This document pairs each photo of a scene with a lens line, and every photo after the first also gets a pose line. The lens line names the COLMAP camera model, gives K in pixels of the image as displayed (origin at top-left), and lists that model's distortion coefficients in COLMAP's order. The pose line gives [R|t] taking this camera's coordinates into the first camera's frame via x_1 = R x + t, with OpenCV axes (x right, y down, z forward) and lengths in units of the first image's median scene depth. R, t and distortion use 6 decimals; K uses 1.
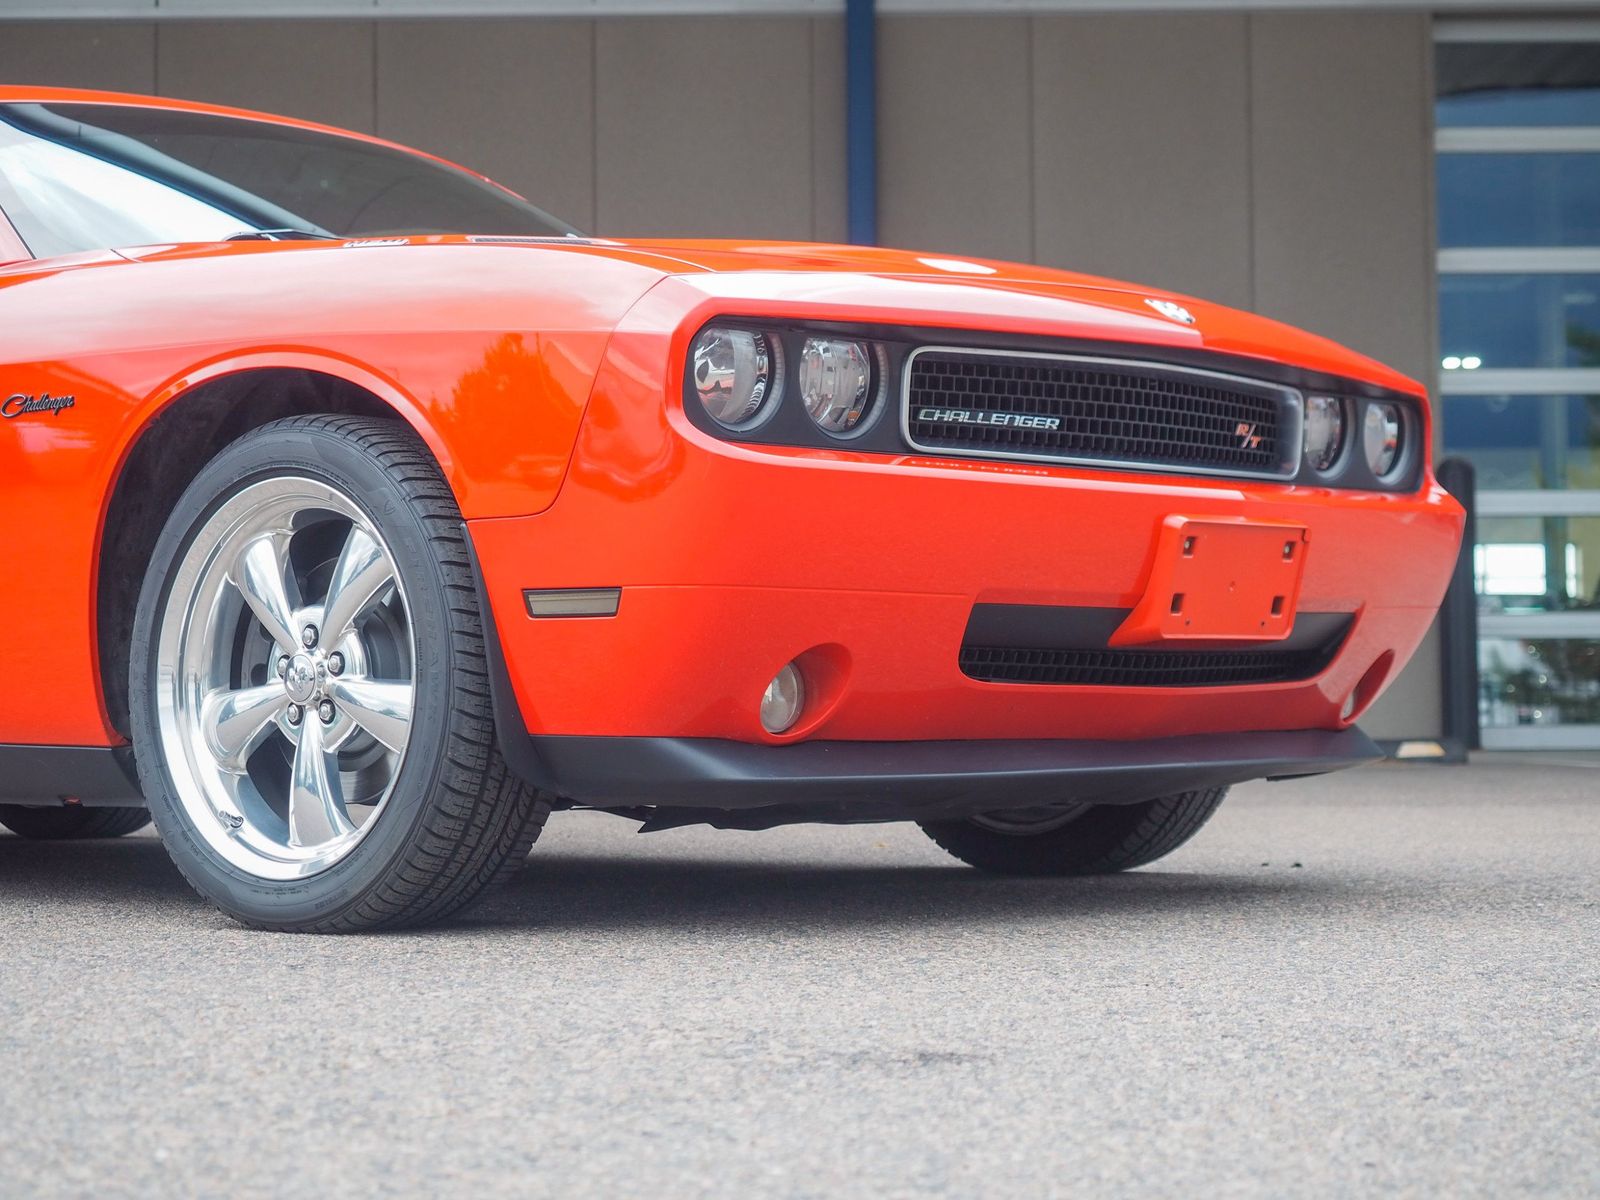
lens RADIAL K [[3259.7, 0, 802.9], [0, 3259.7, 597.2], [0, 0, 1]] dist [-0.000584, 0.000000]
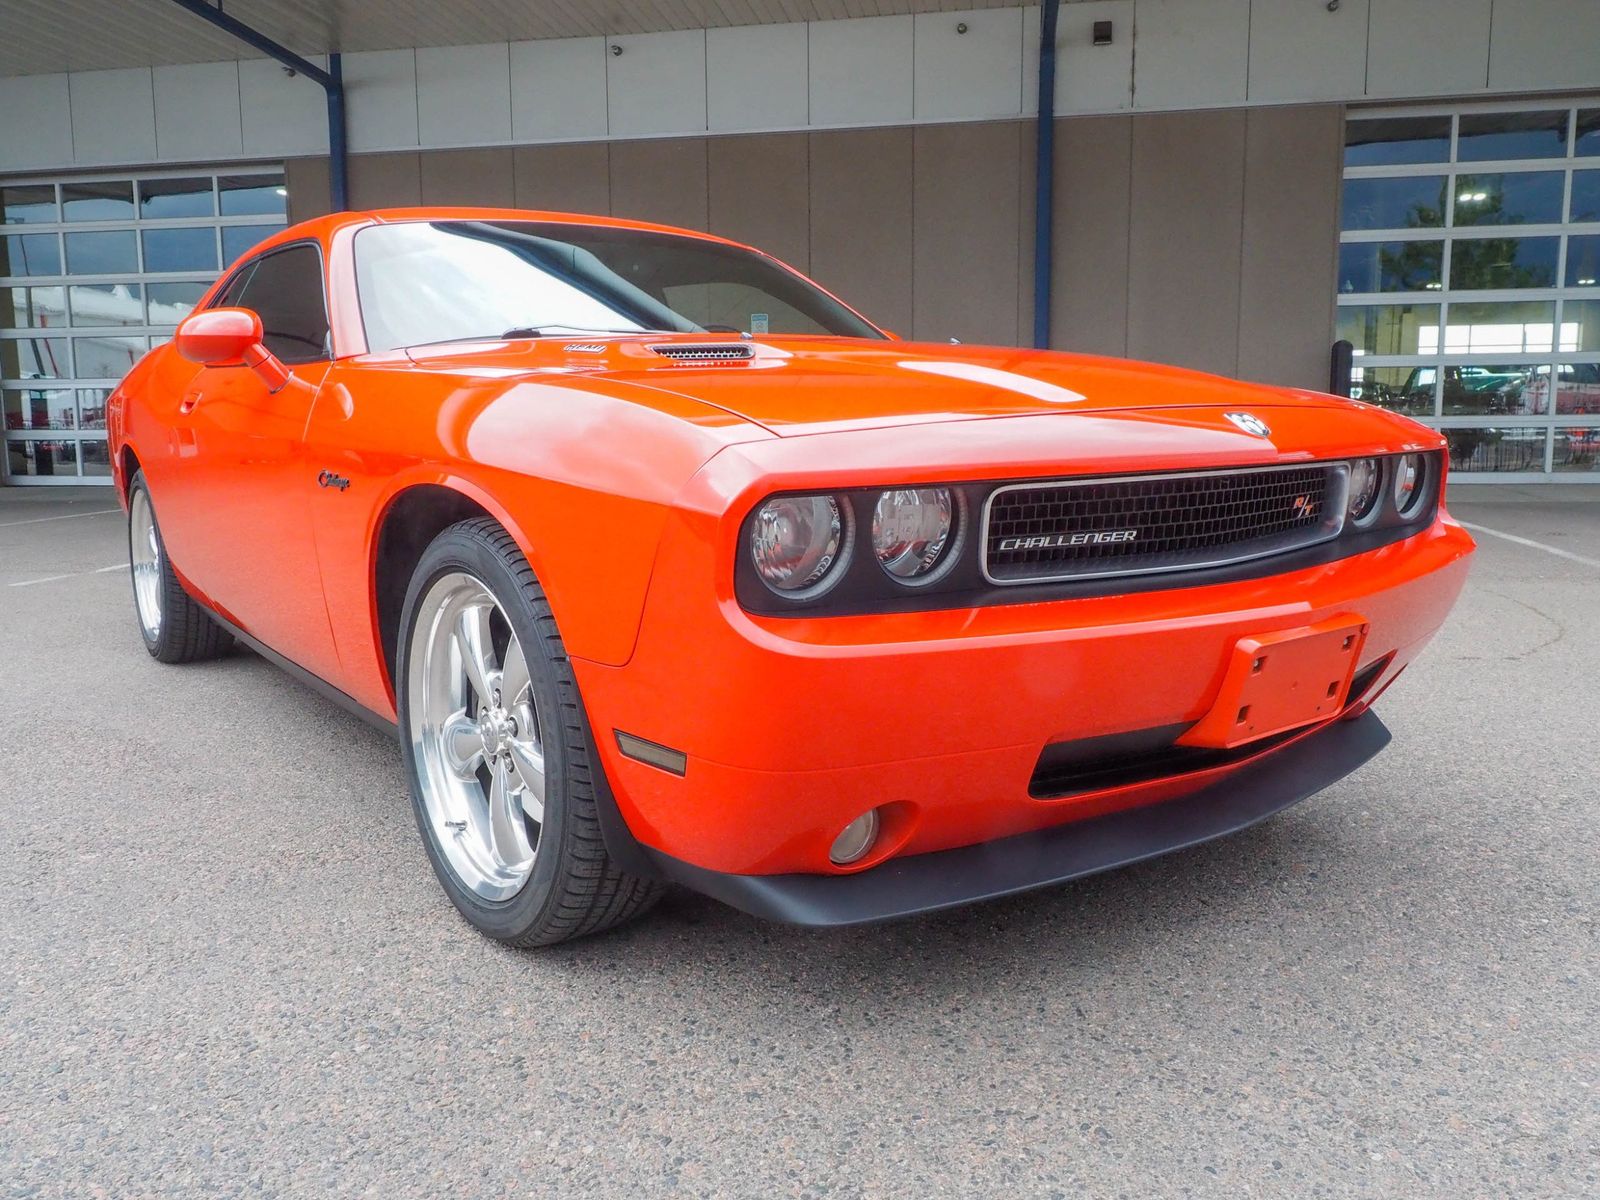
lens RADIAL K [[1241.5, 0, 798.4], [0, 1241.5, 596.0], [0, 0, 1]] dist [0.002580, -0.009099]
pose [[0.983323, 0.026741, -0.179892, 0.044093], [0.007811, 0.982009, 0.188673, -0.116038], [0.181701, -0.186931, 0.965423, 0.593482]]
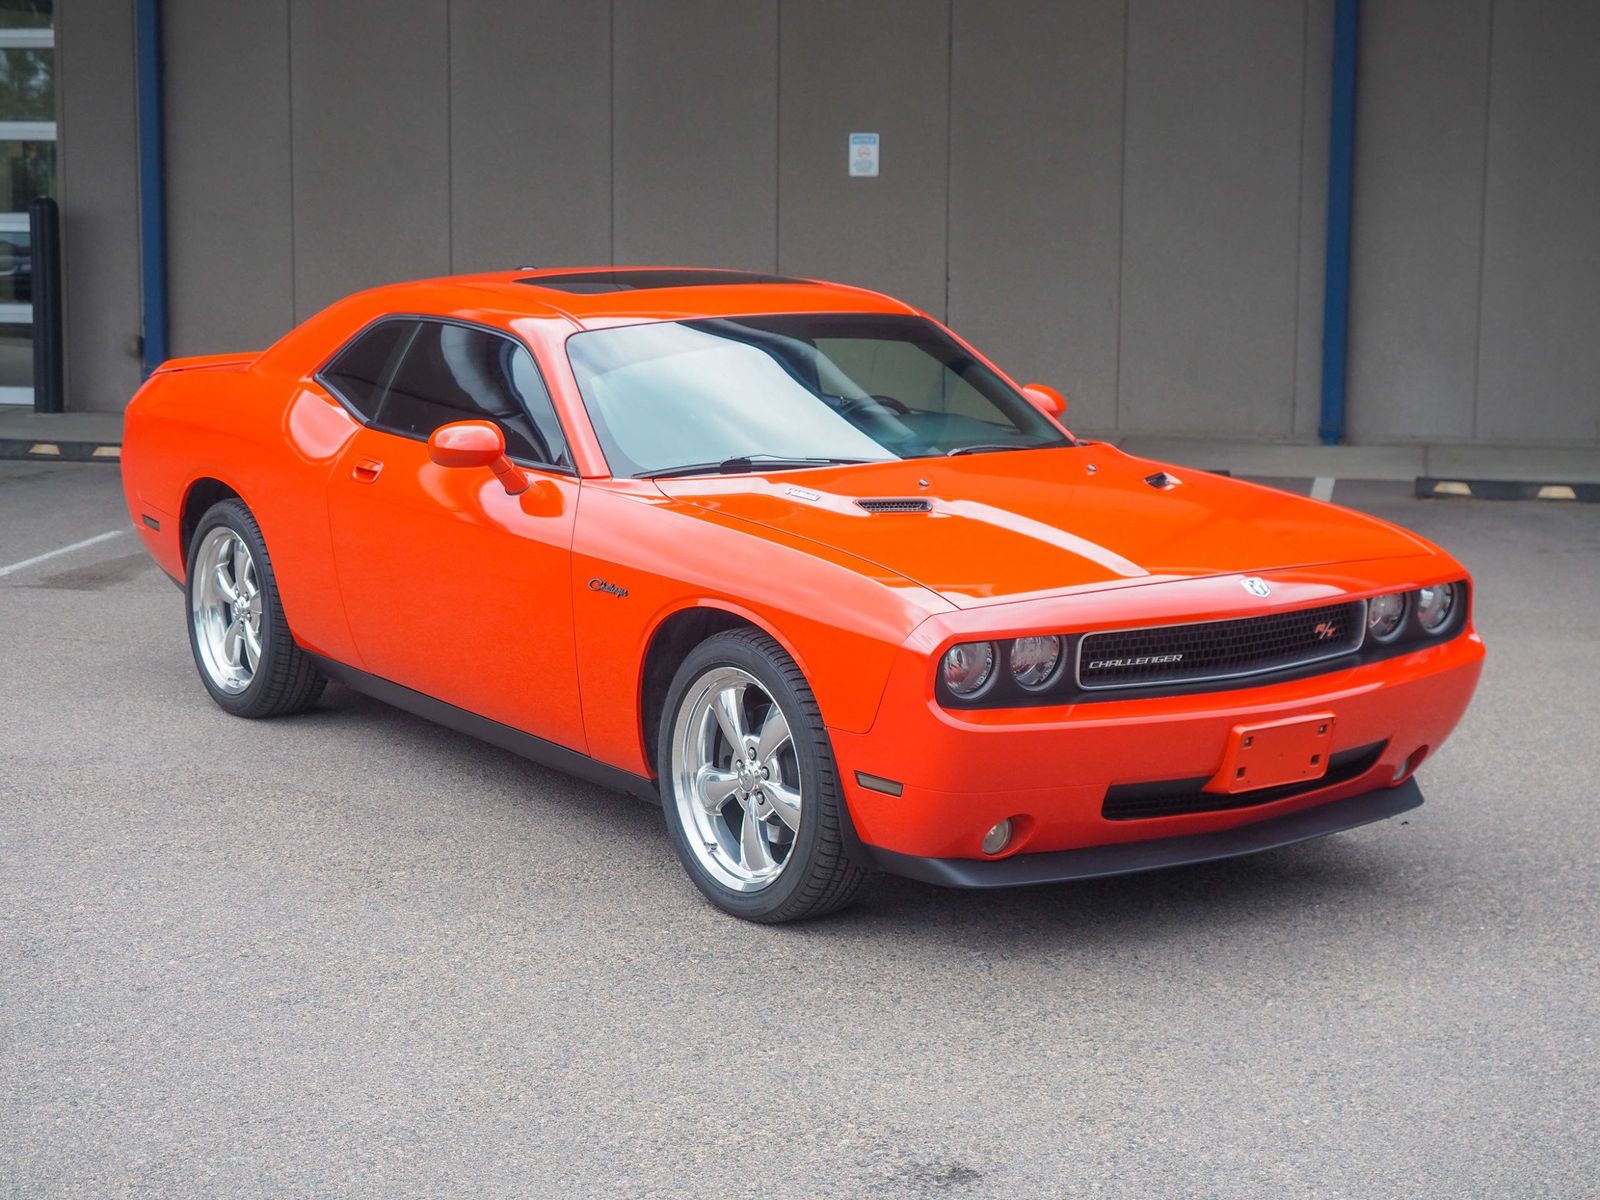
lens RADIAL K [[3052.8, 0, 798.6], [0, 3052.8, 588.9], [0, 0, 1]] dist [0.037419, 0.000000]
pose [[0.977144, 0.048664, -0.206931, 0.218290], [-0.007287, 0.980539, 0.196187, -0.412726], [0.212451, -0.190195, 0.958483, -0.583383]]
